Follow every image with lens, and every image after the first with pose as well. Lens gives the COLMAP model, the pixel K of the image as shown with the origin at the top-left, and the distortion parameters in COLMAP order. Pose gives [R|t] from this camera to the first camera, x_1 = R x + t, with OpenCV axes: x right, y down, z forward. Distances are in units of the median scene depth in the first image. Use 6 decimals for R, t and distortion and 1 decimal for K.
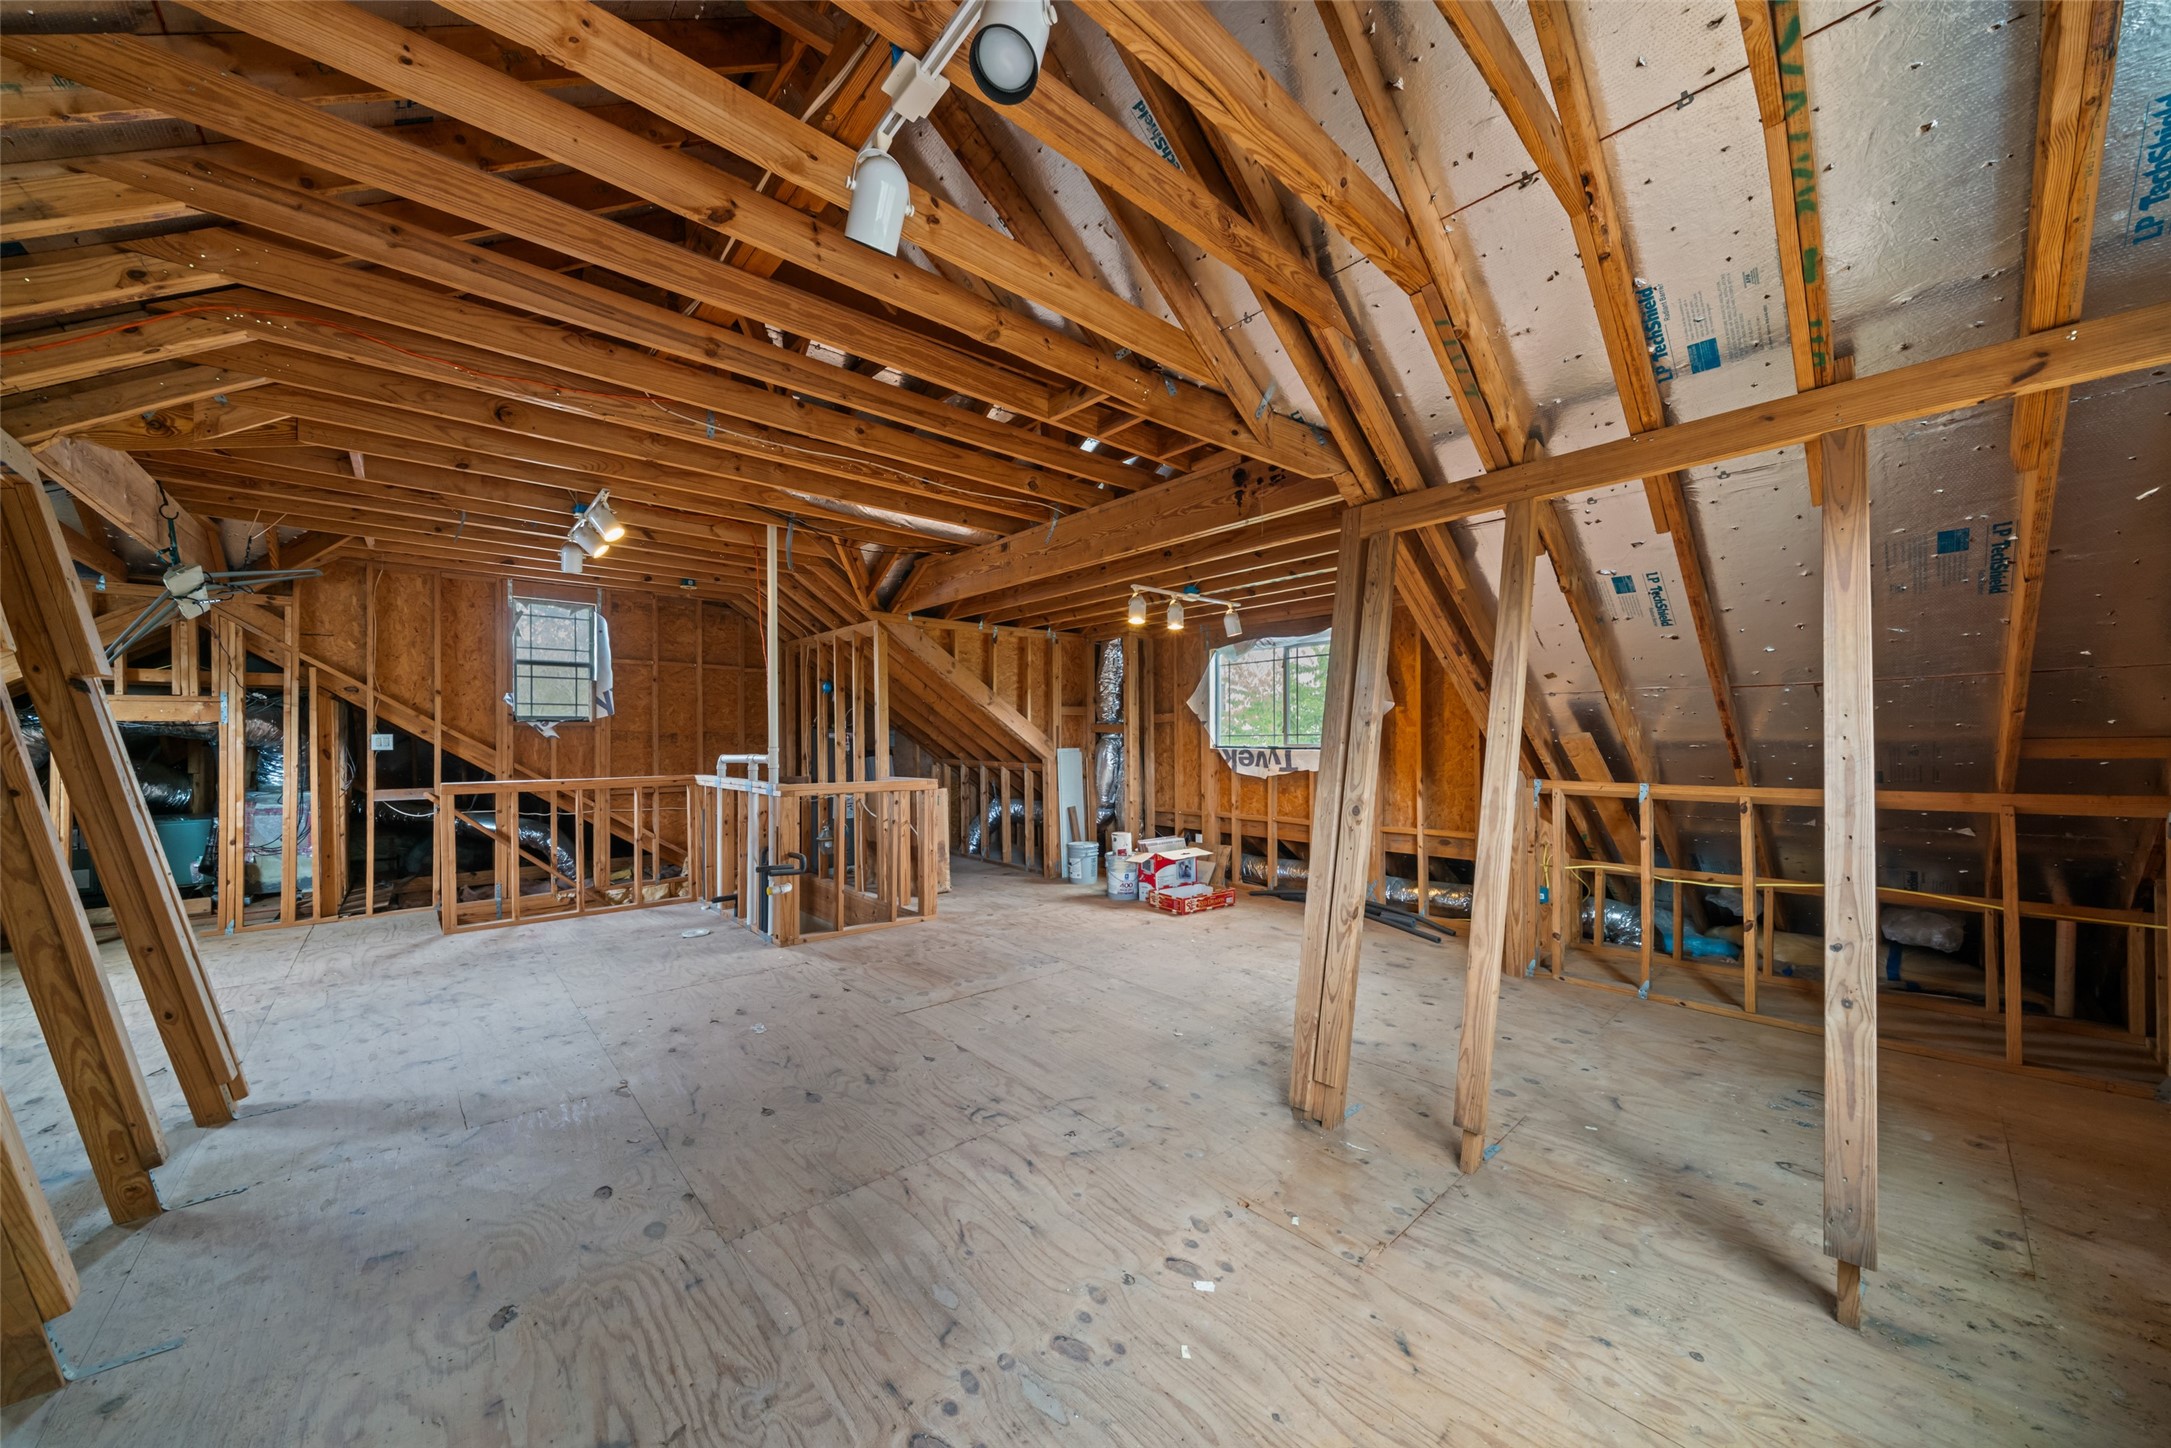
lens RADIAL K [[753.7, 0, 1077.2], [0, 753.7, 744.8], [0, 0, 1]] dist [-0.002855, -0.000146]
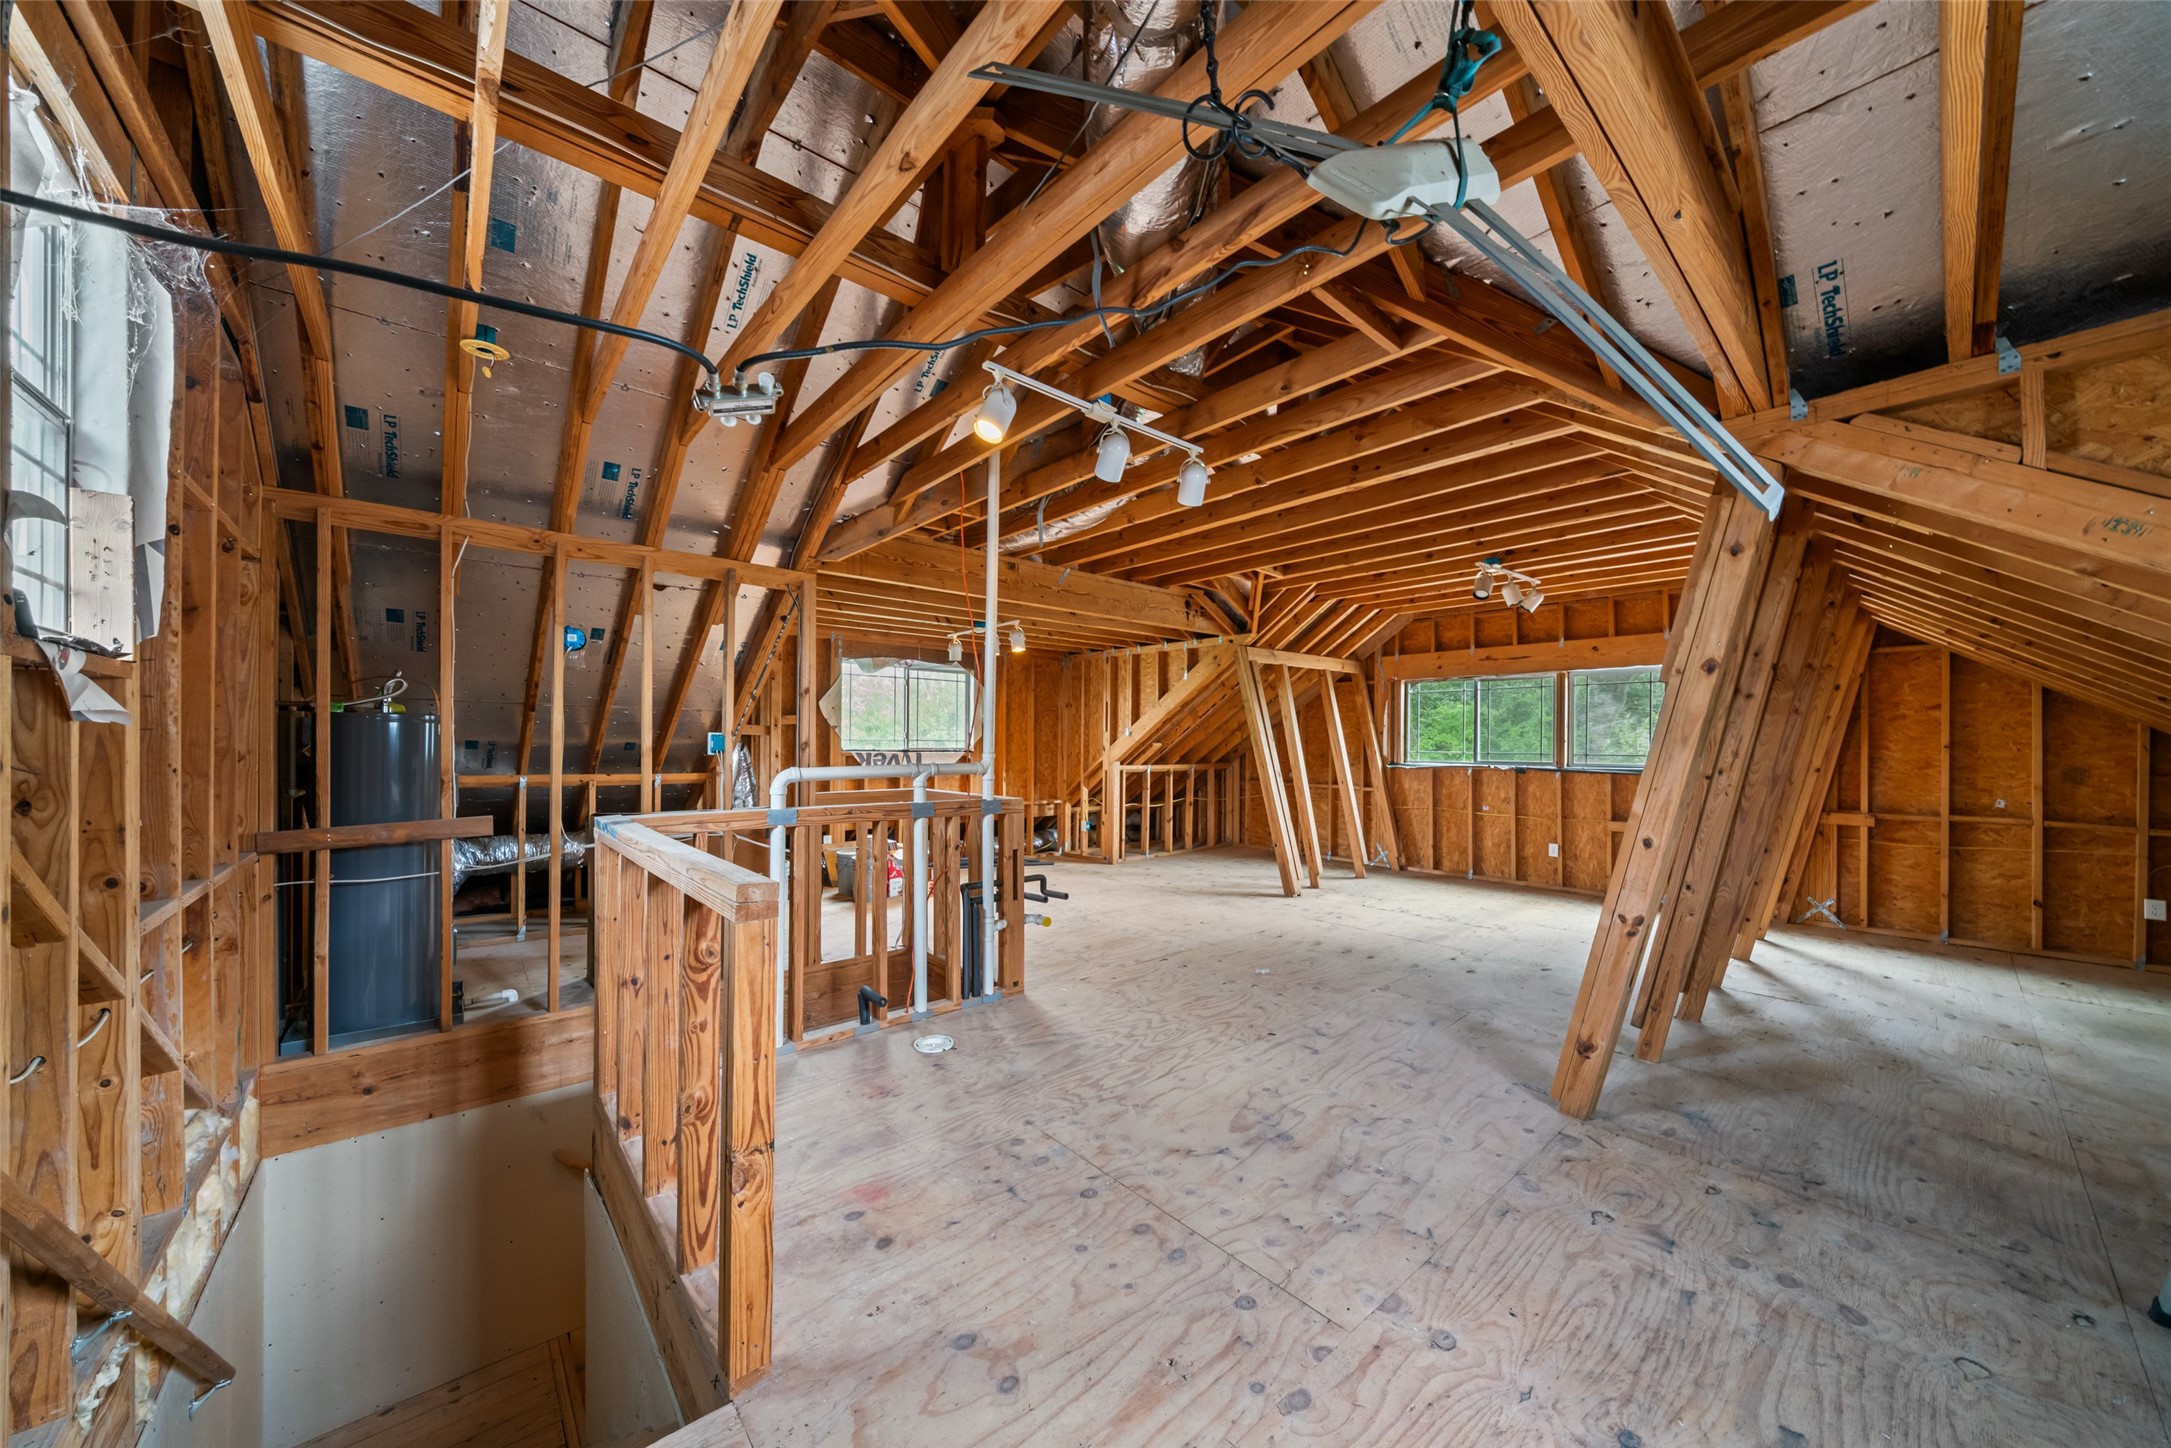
lens RADIAL K [[753.7, 0, 1077.2], [0, 753.7, 744.8], [0, 0, 1]] dist [-0.002855, -0.000146]
pose [[0.008912, 0.007656, 0.999931, -1.408809], [-0.000514, 0.999971, -0.007652, 0.005248], [-0.999960, -0.000446, 0.008916, 1.081886]]
